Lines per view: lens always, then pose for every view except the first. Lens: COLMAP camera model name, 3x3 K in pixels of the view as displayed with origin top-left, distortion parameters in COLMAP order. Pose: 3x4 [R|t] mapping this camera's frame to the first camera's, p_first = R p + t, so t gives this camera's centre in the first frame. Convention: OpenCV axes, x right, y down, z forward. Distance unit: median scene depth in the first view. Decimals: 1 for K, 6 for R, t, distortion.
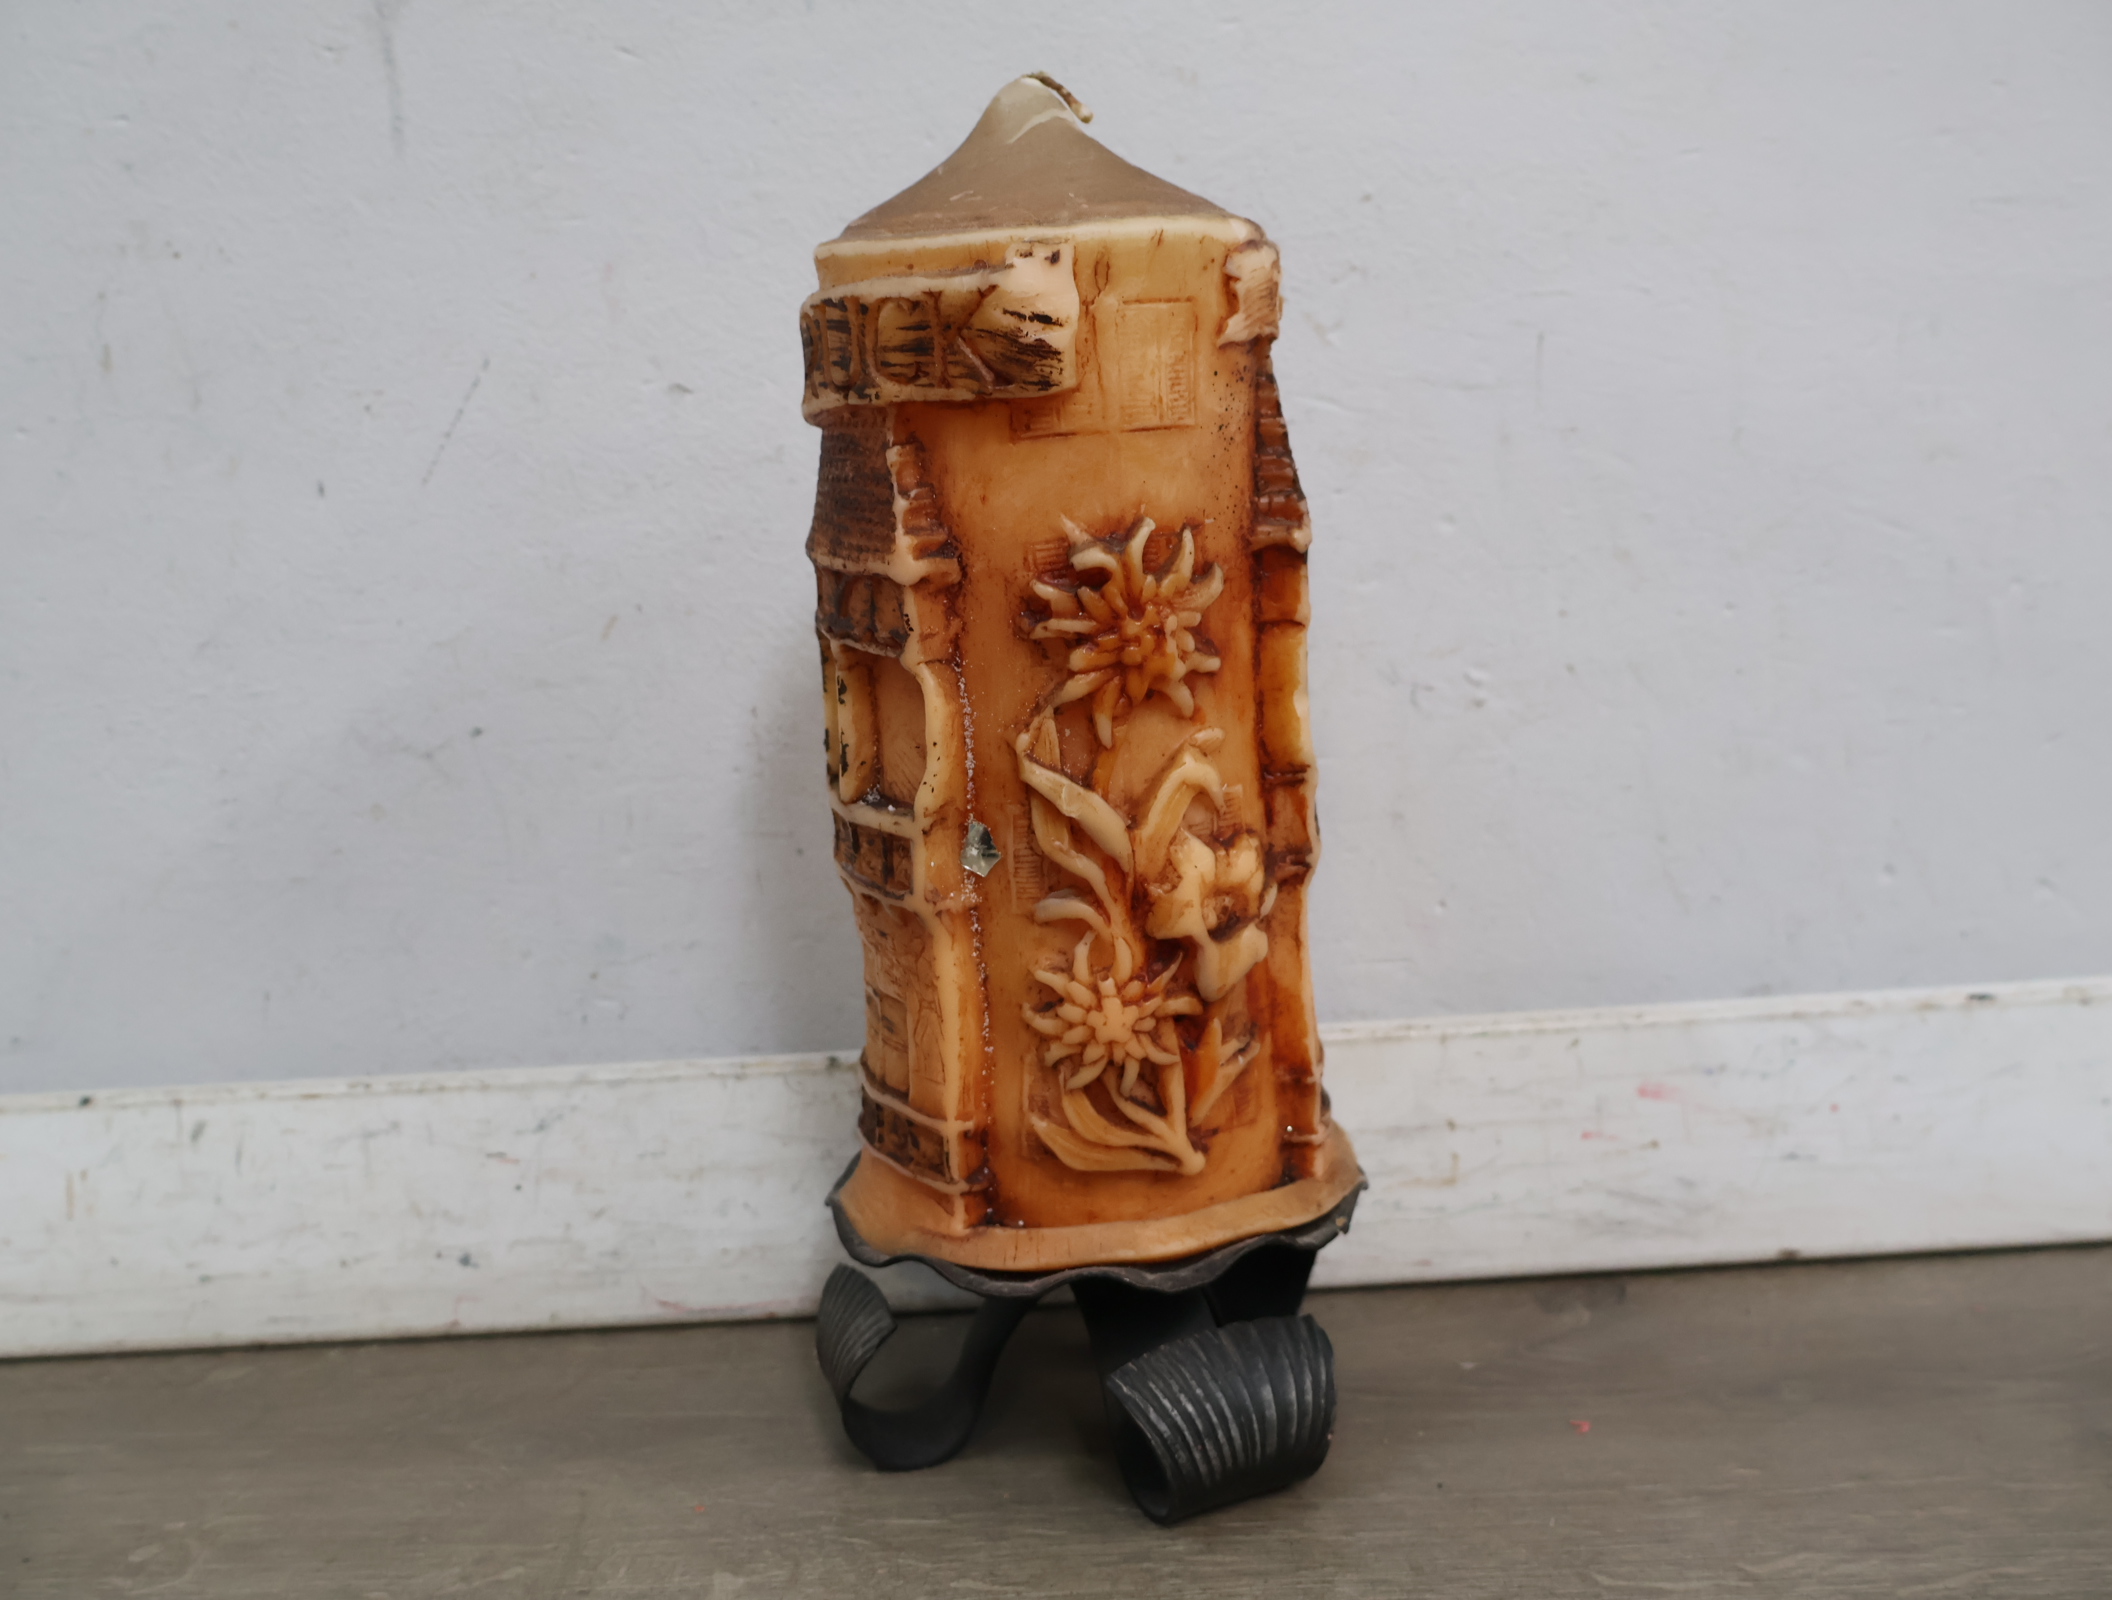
lens RADIAL K [[1984.5, 0, 1055.6], [0, 1984.5, 817.9], [0, 0, 1]] dist [0.002351, 0.000000]
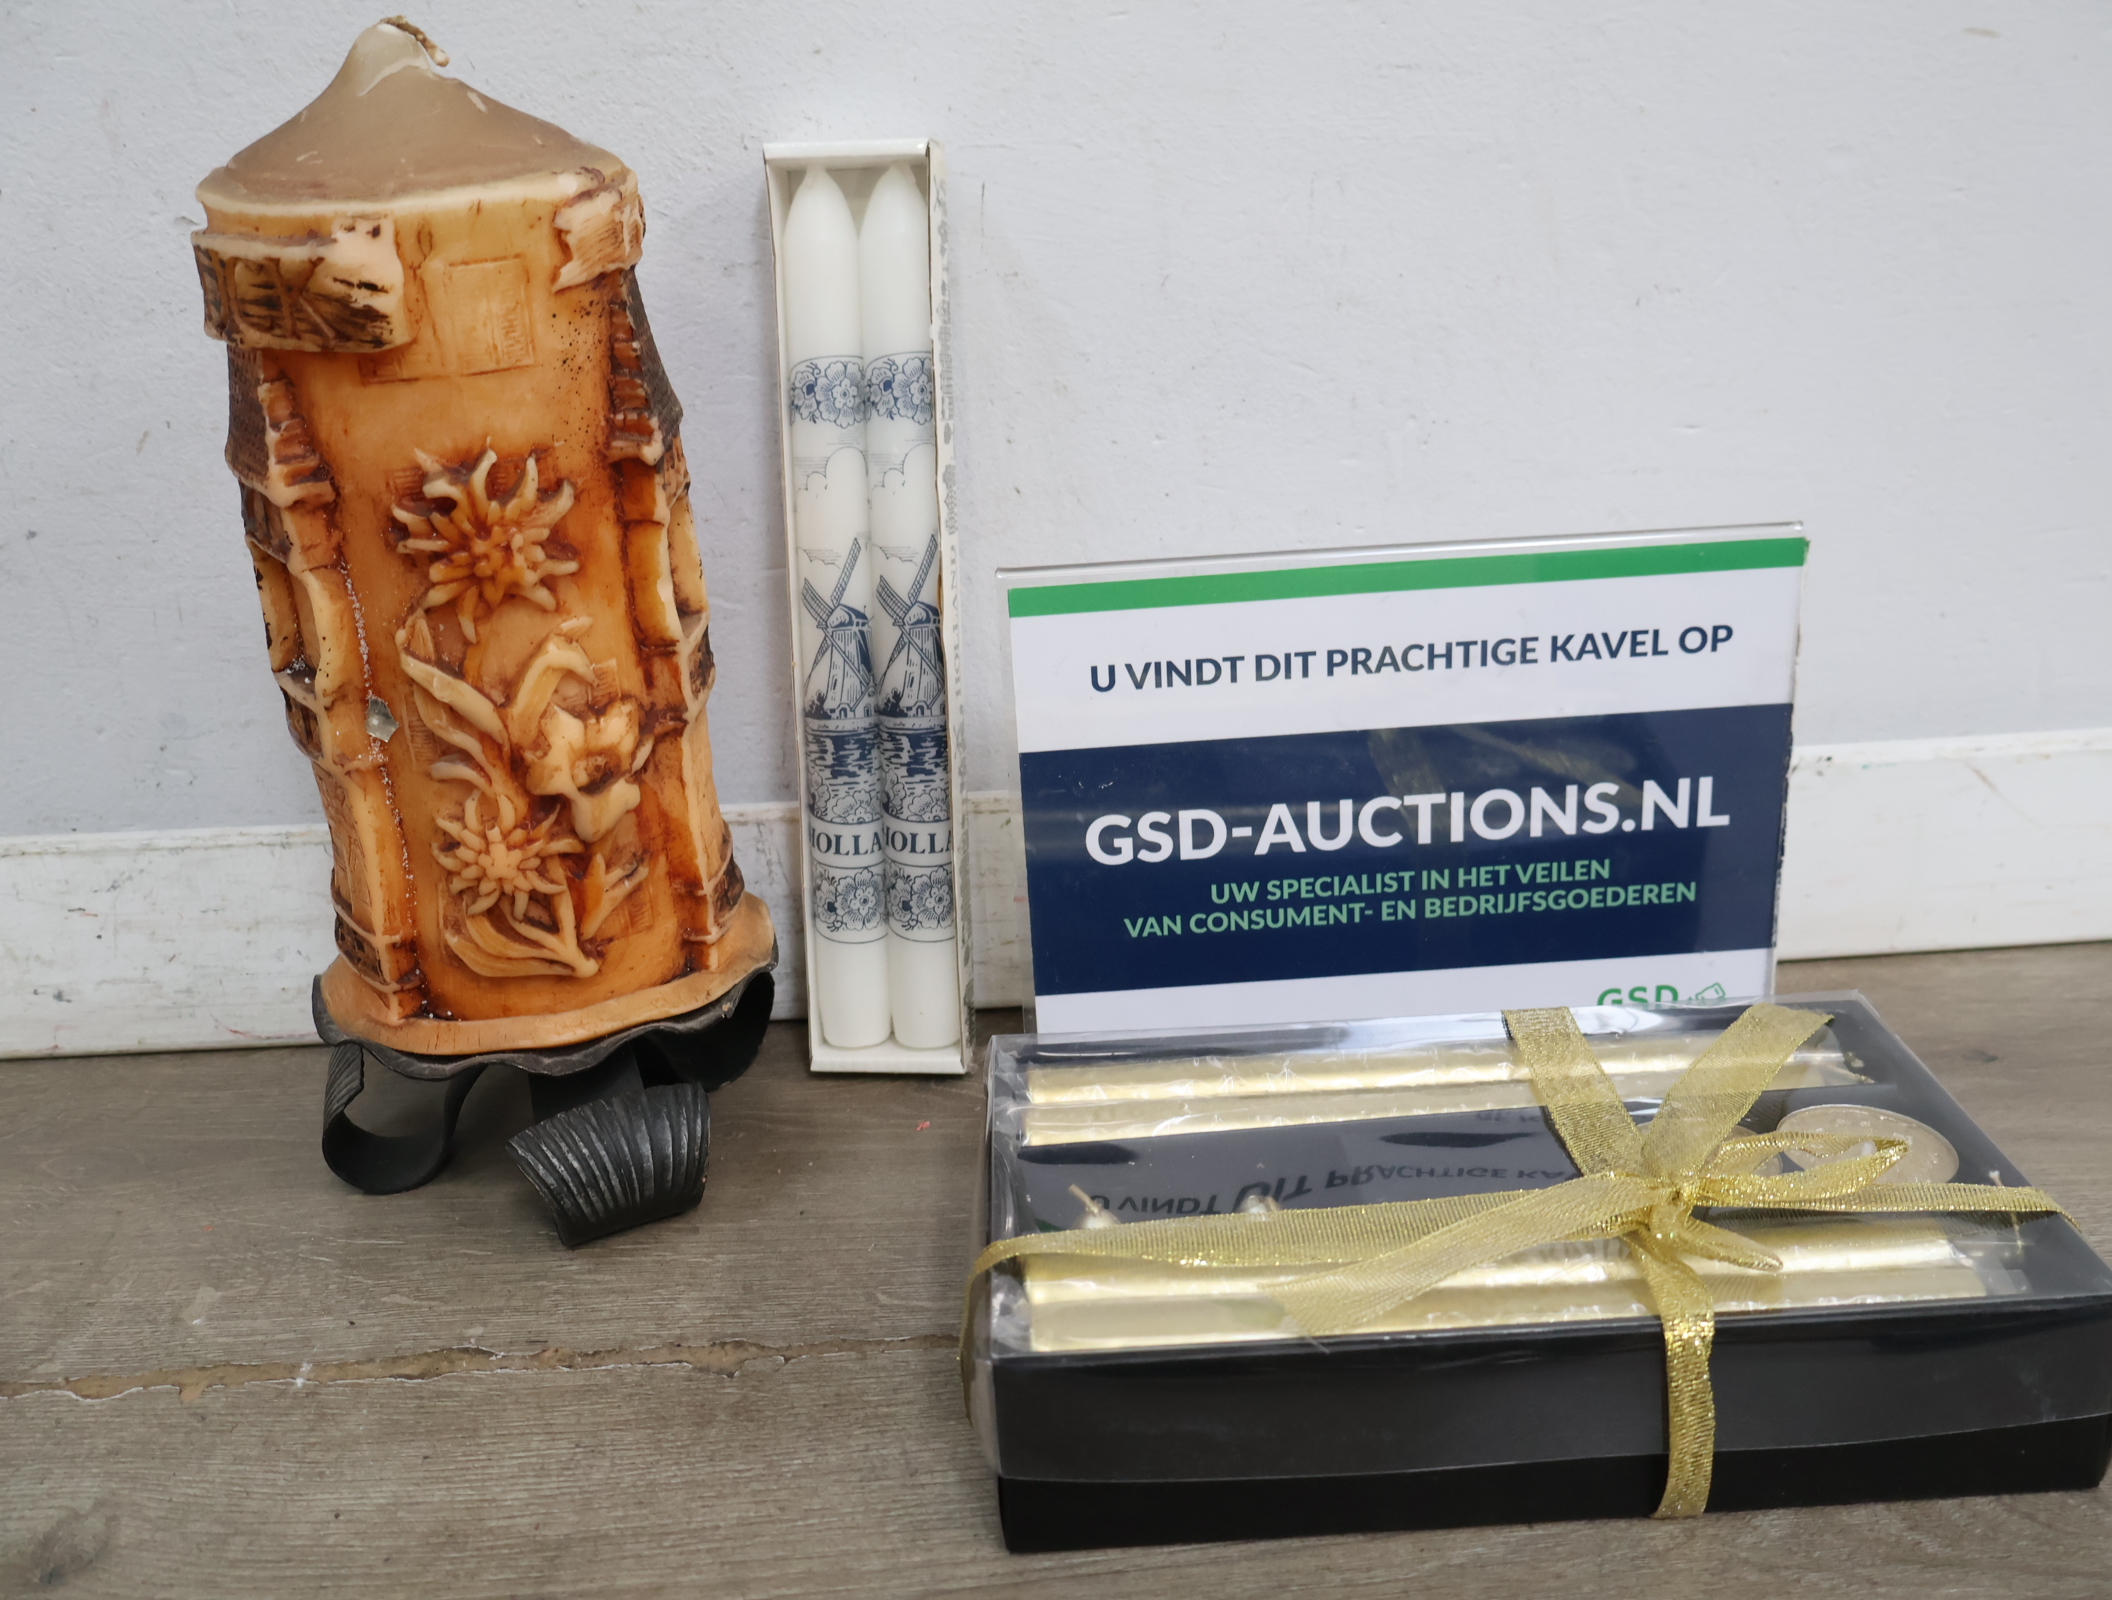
lens RADIAL K [[1984.5, 0, 1041.4], [0, 1984.5, 800.3], [0, 0, 1]] dist [0.002351, 0.000000]
pose [[0.999272, 0.005127, 0.037799, 0.302440], [-0.013255, 0.975843, 0.218070, -0.195010], [-0.035768, -0.218412, 0.975201, -0.169135]]
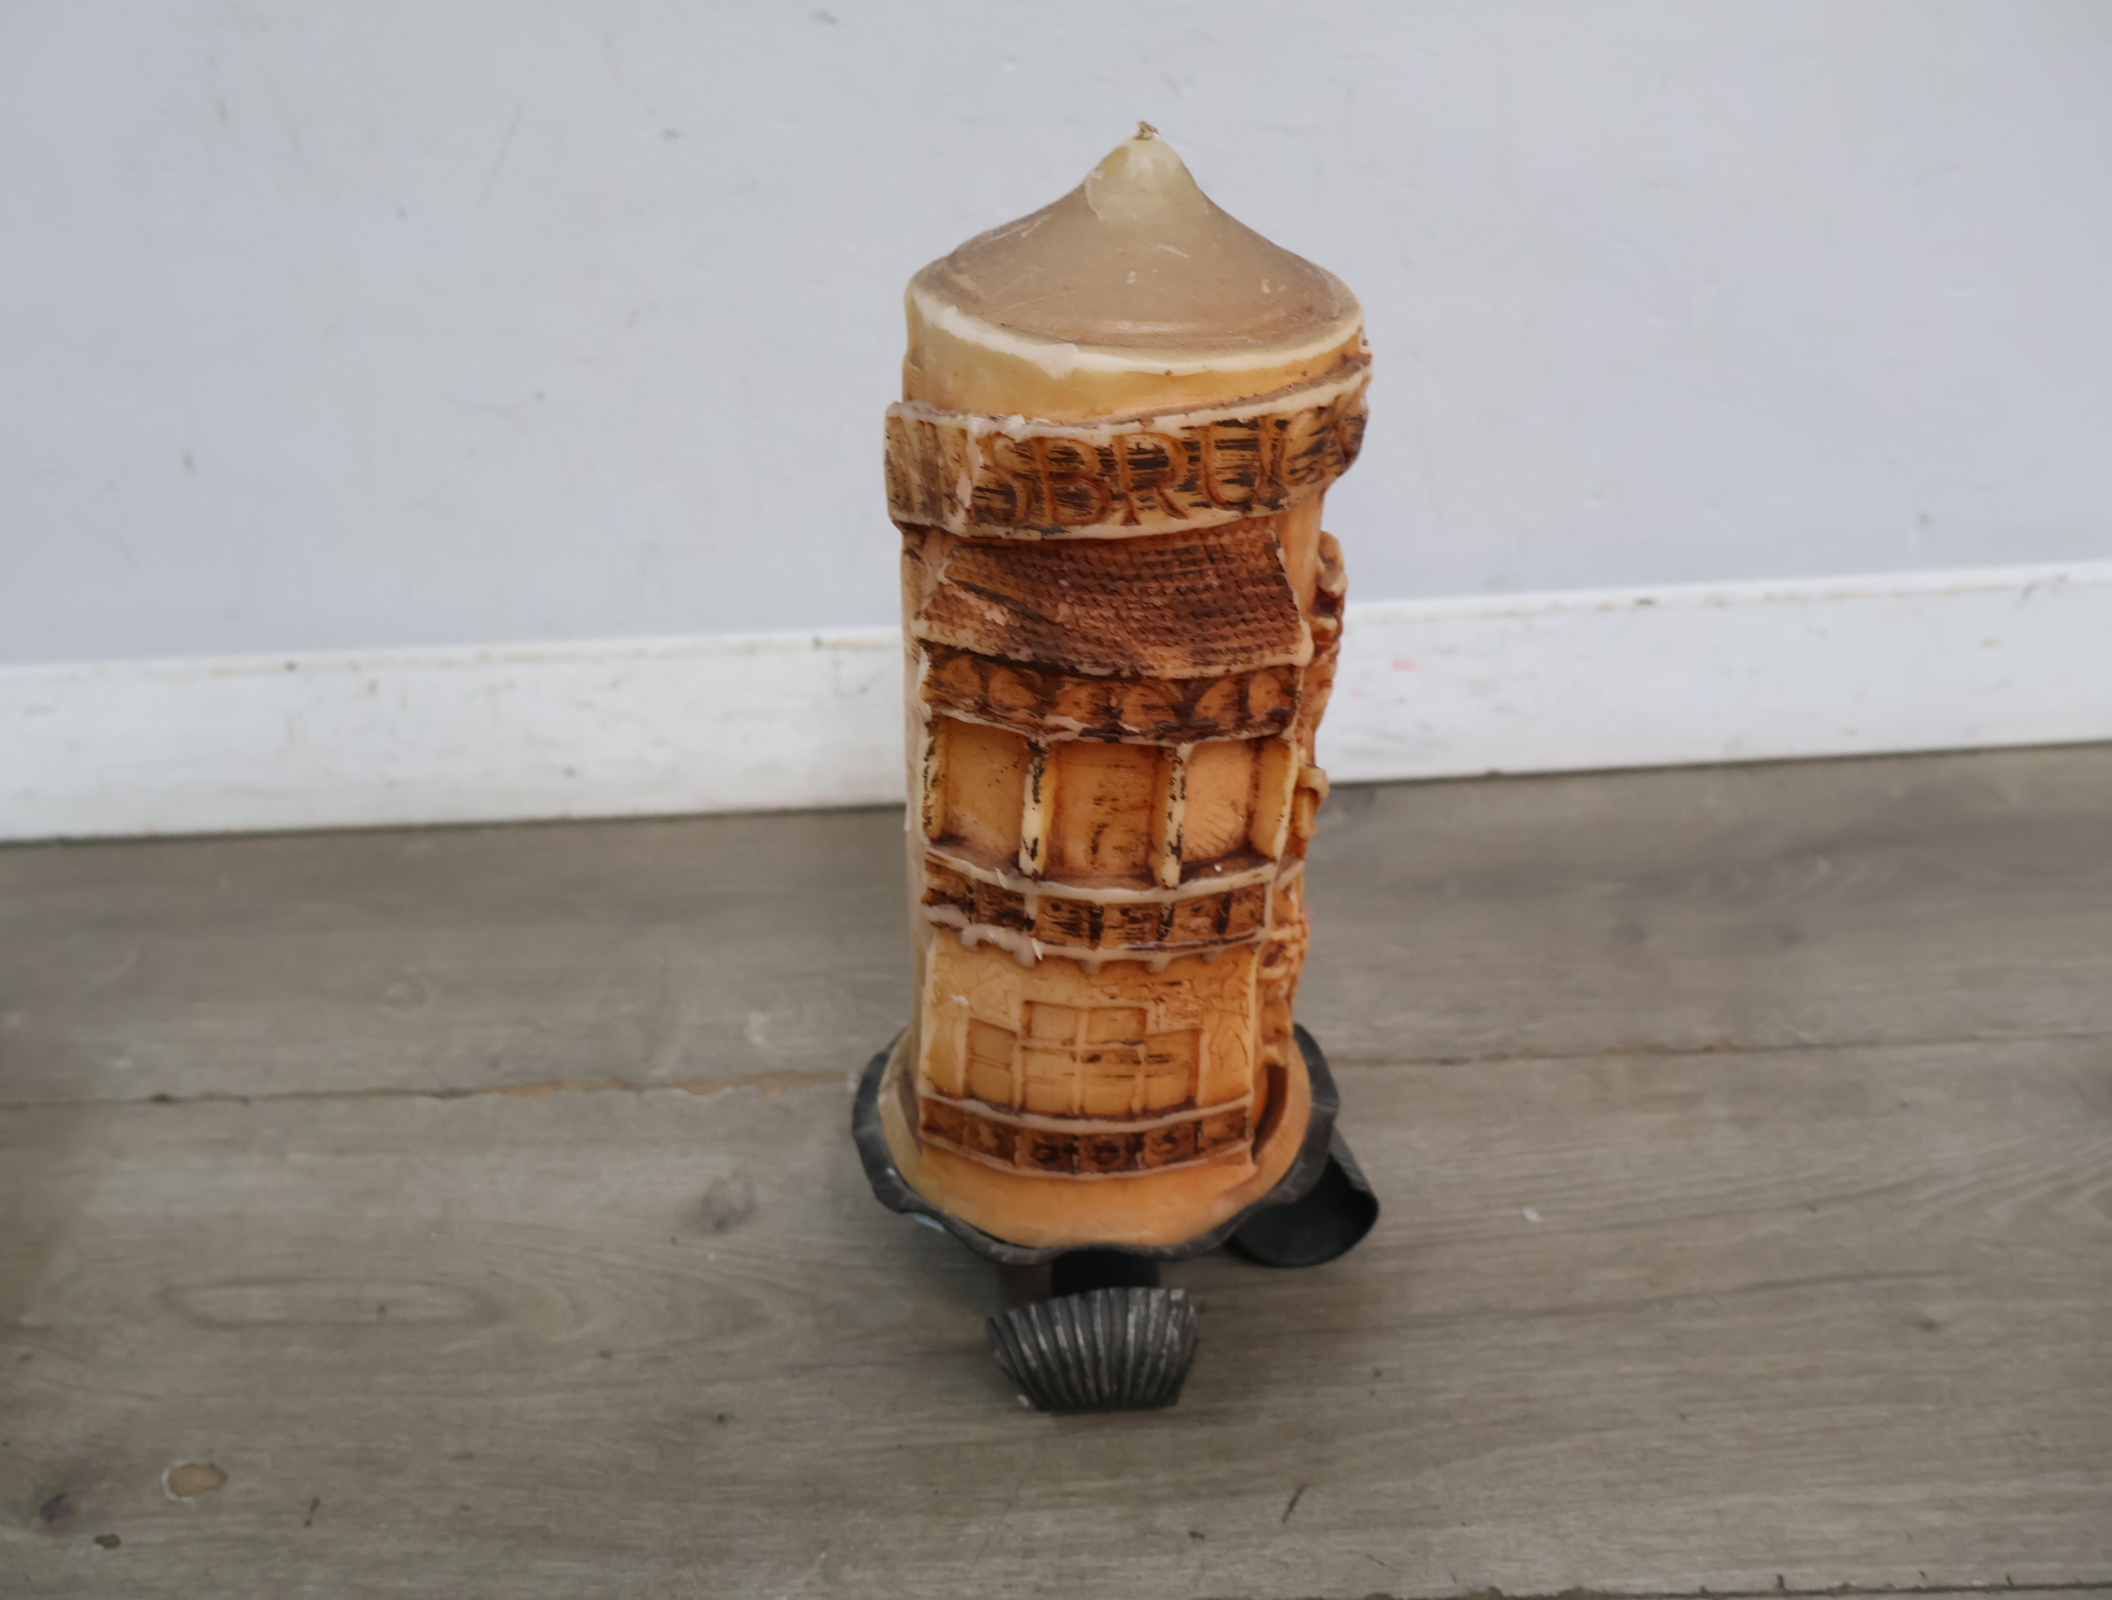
lens RADIAL K [[1984.5, 0, 1042.6], [0, 1984.5, 802.8], [0, 0, 1]] dist [0.002351, 0.000000]
pose [[0.999622, 0.003587, -0.027255, 0.109562], [0.006932, 0.926522, 0.376177, -0.382138], [0.026602, -0.376224, 0.926147, -0.429422]]
